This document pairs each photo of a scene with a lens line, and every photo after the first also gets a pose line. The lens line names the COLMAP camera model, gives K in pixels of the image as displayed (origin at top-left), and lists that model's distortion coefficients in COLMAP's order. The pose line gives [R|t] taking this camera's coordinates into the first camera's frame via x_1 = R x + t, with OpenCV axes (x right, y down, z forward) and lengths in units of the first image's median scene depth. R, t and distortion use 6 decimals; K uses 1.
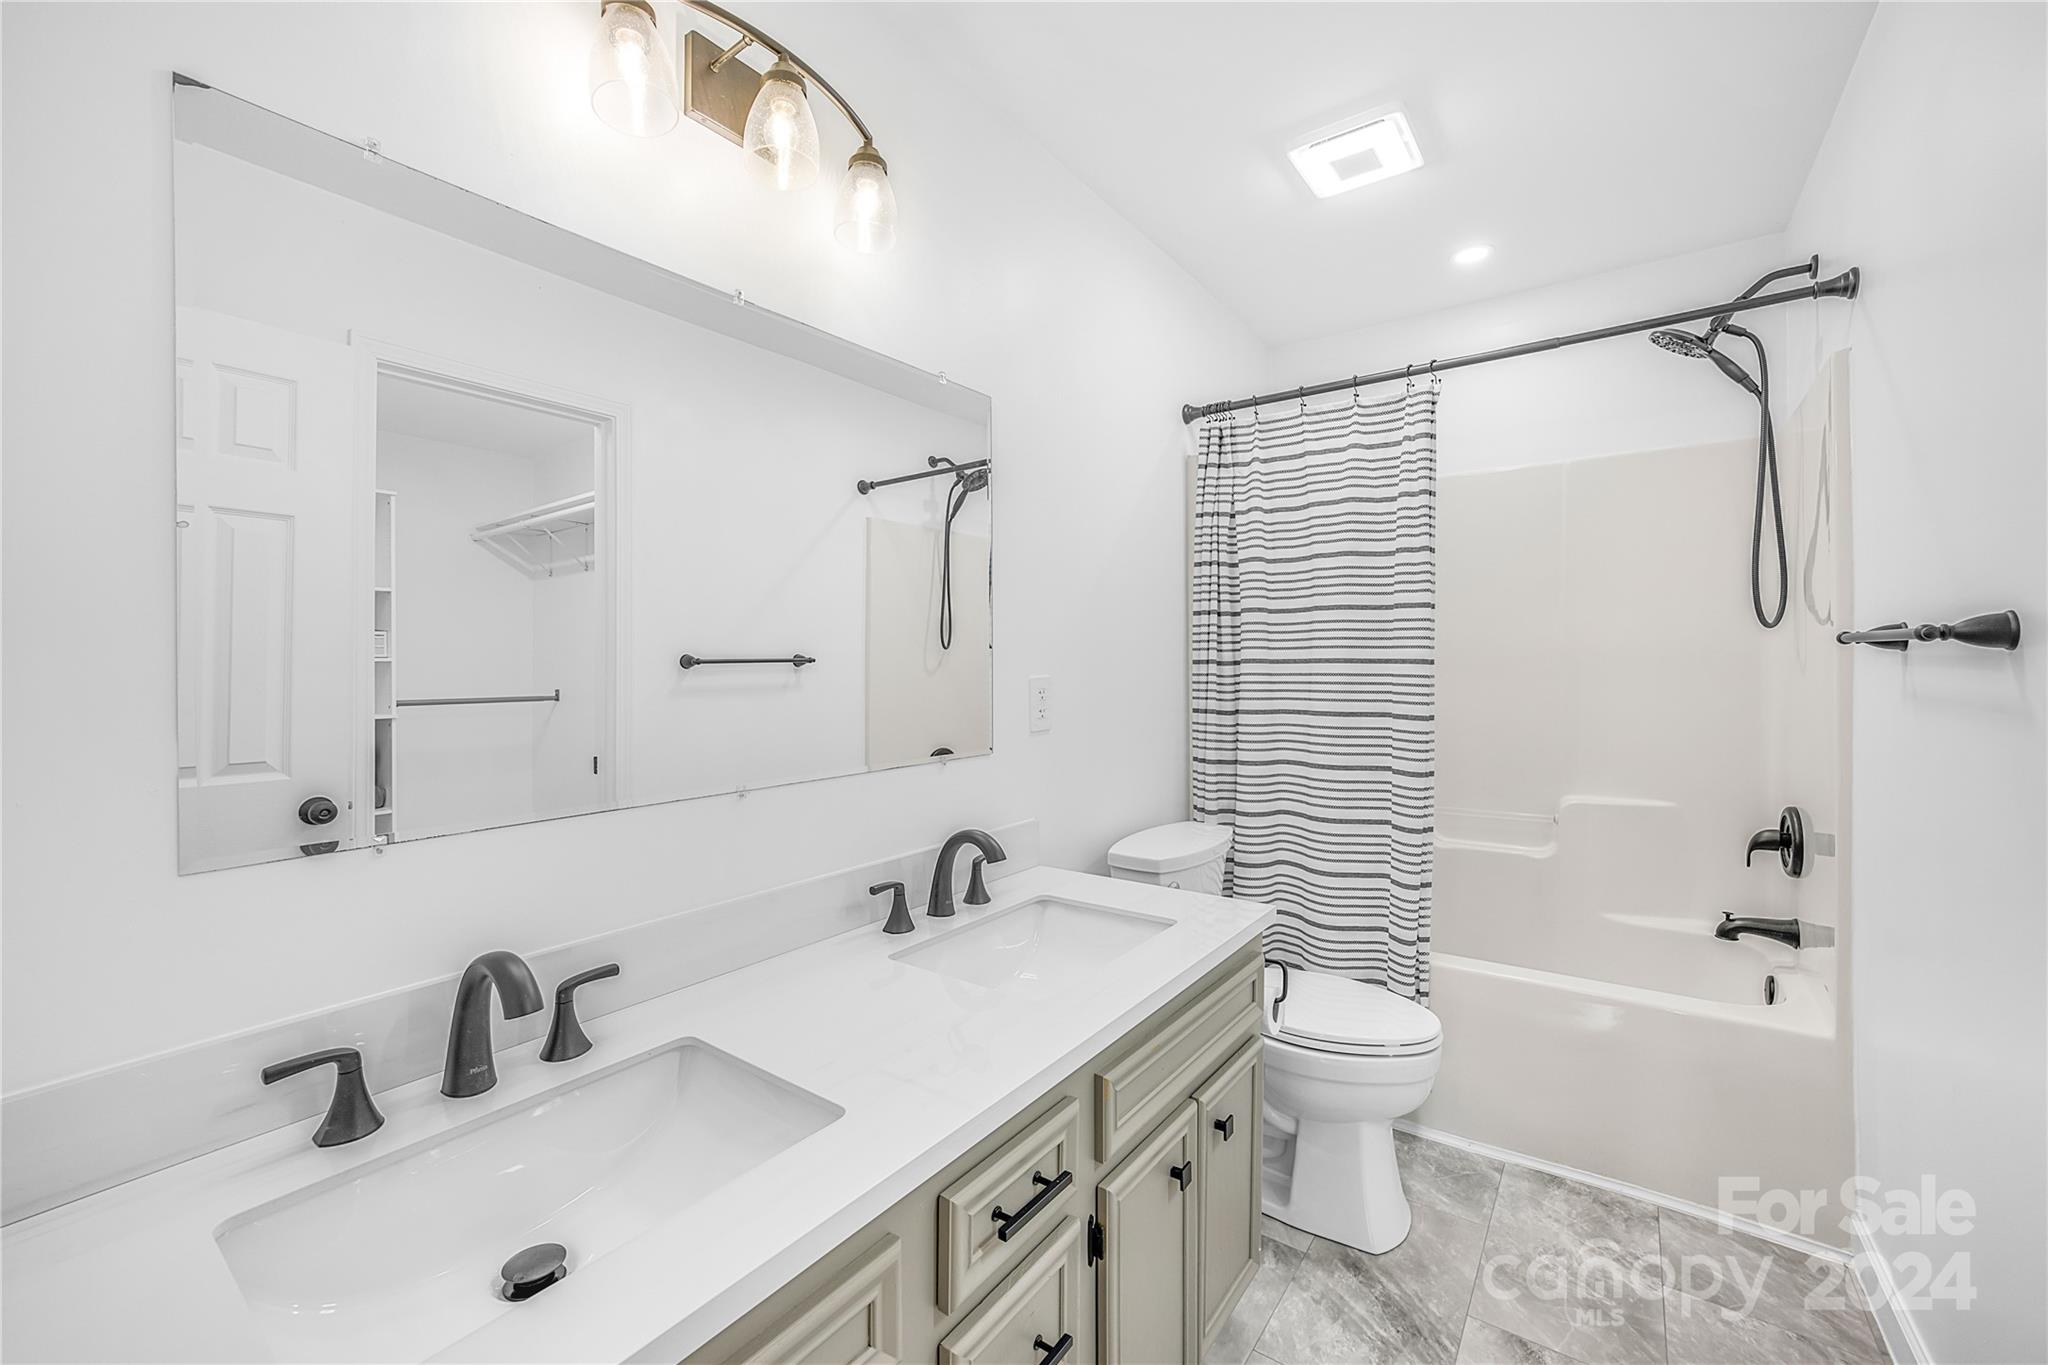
lens RADIAL K [[818.3, 0, 1018.2], [0, 818.3, 661.2], [0, 0, 1]] dist [-0.018441, 0.000079]
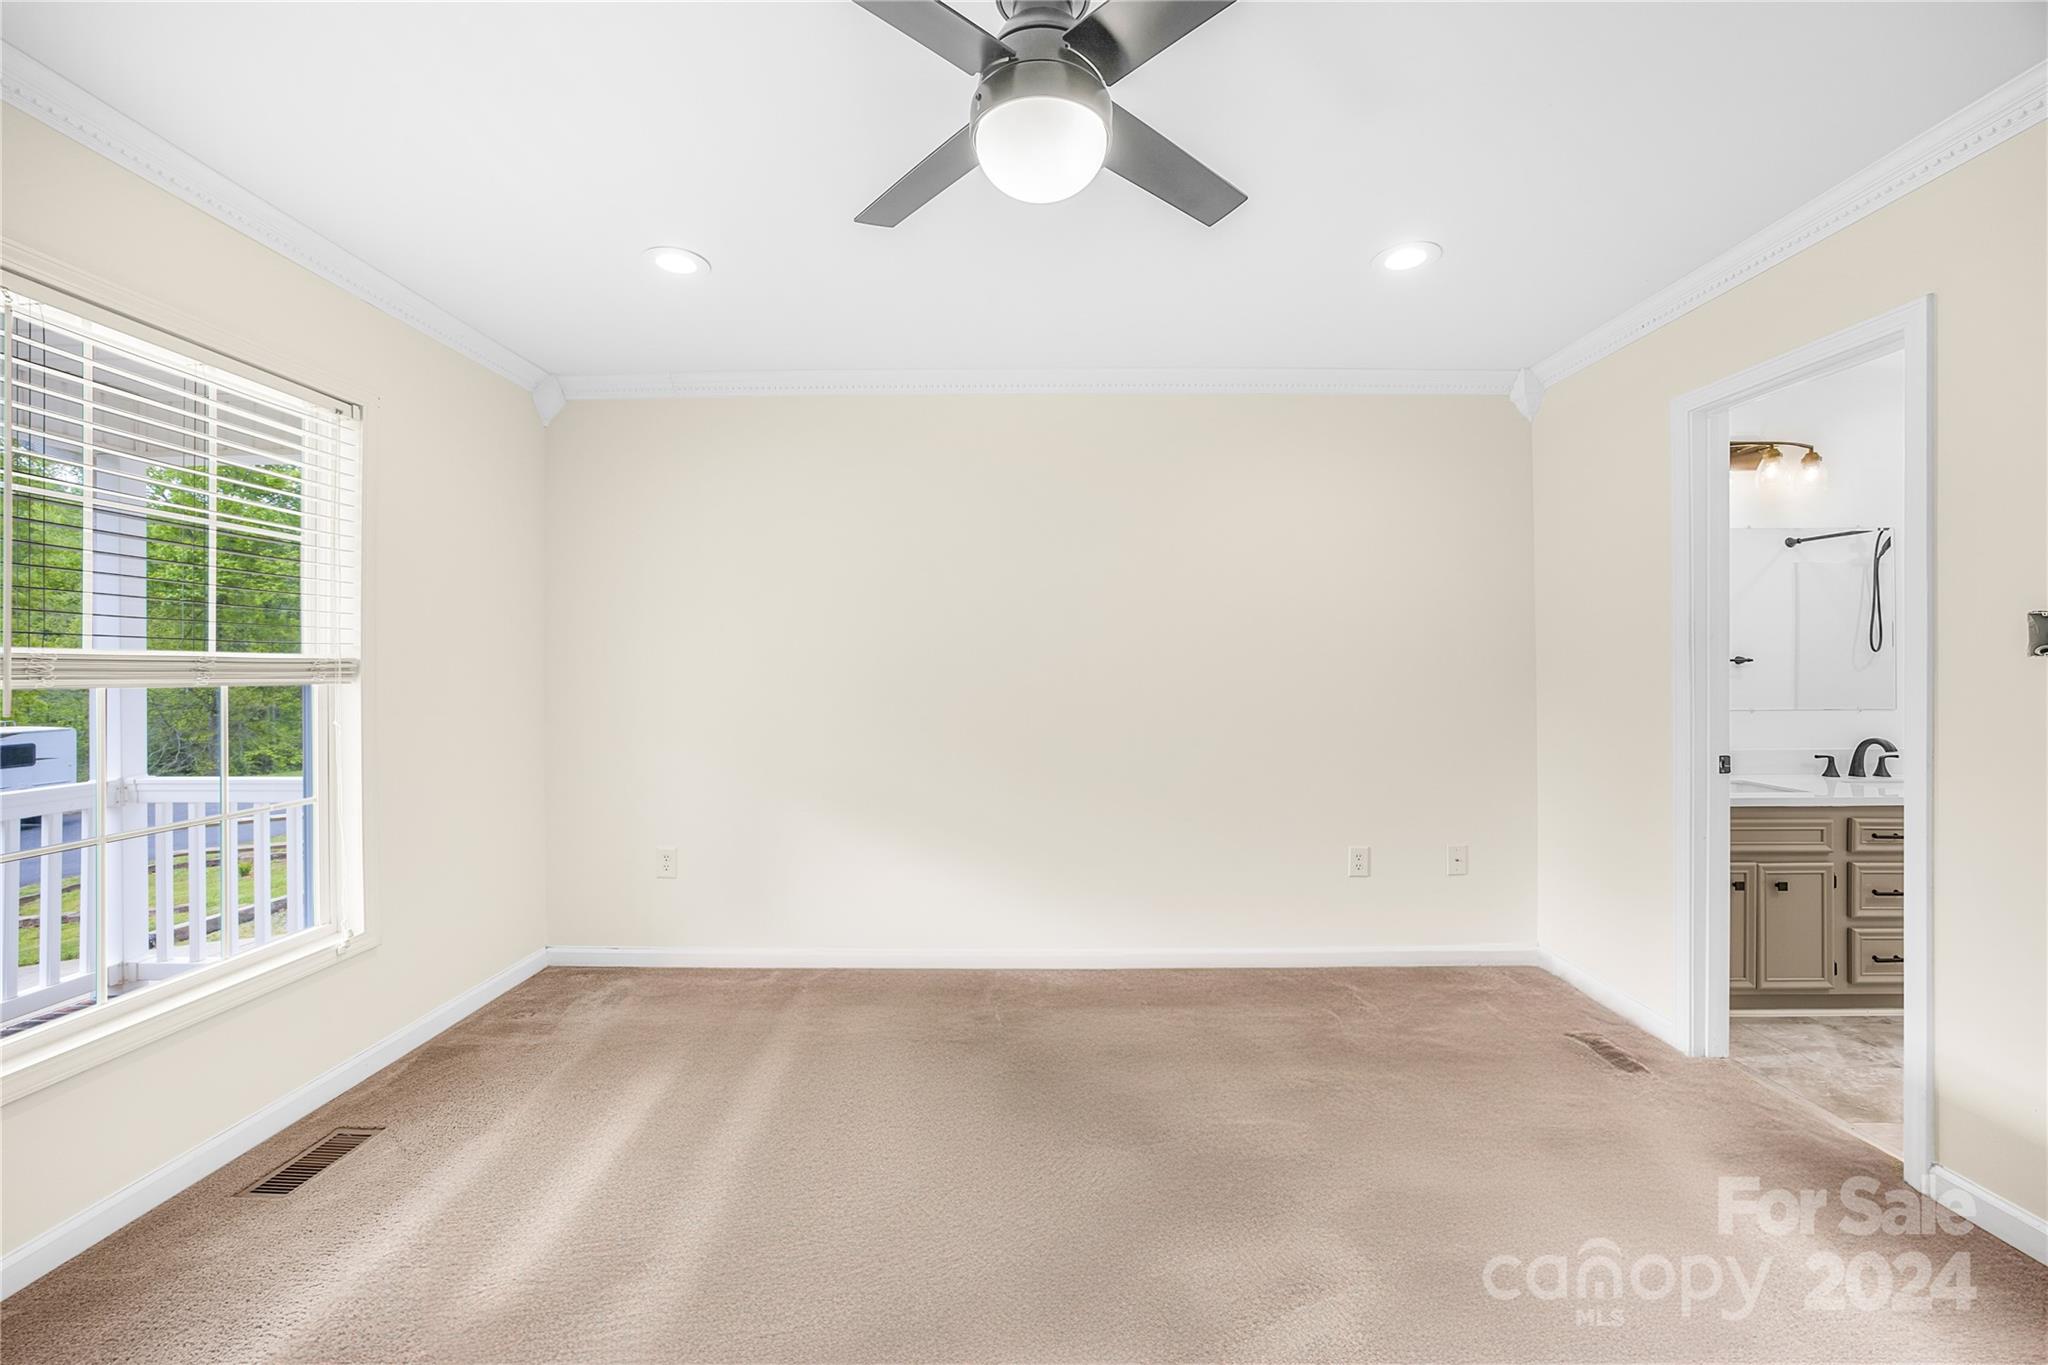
lens RADIAL K [[818.3, 0, 1018.2], [0, 818.3, 661.2], [0, 0, 1]] dist [-0.018441, 0.000079]
pose [[0.597471, -0.005090, -0.801875, 0.282335], [0.001632, 0.999986, -0.005131, 0.011469], [0.801889, 0.001757, 0.597470, -2.056577]]
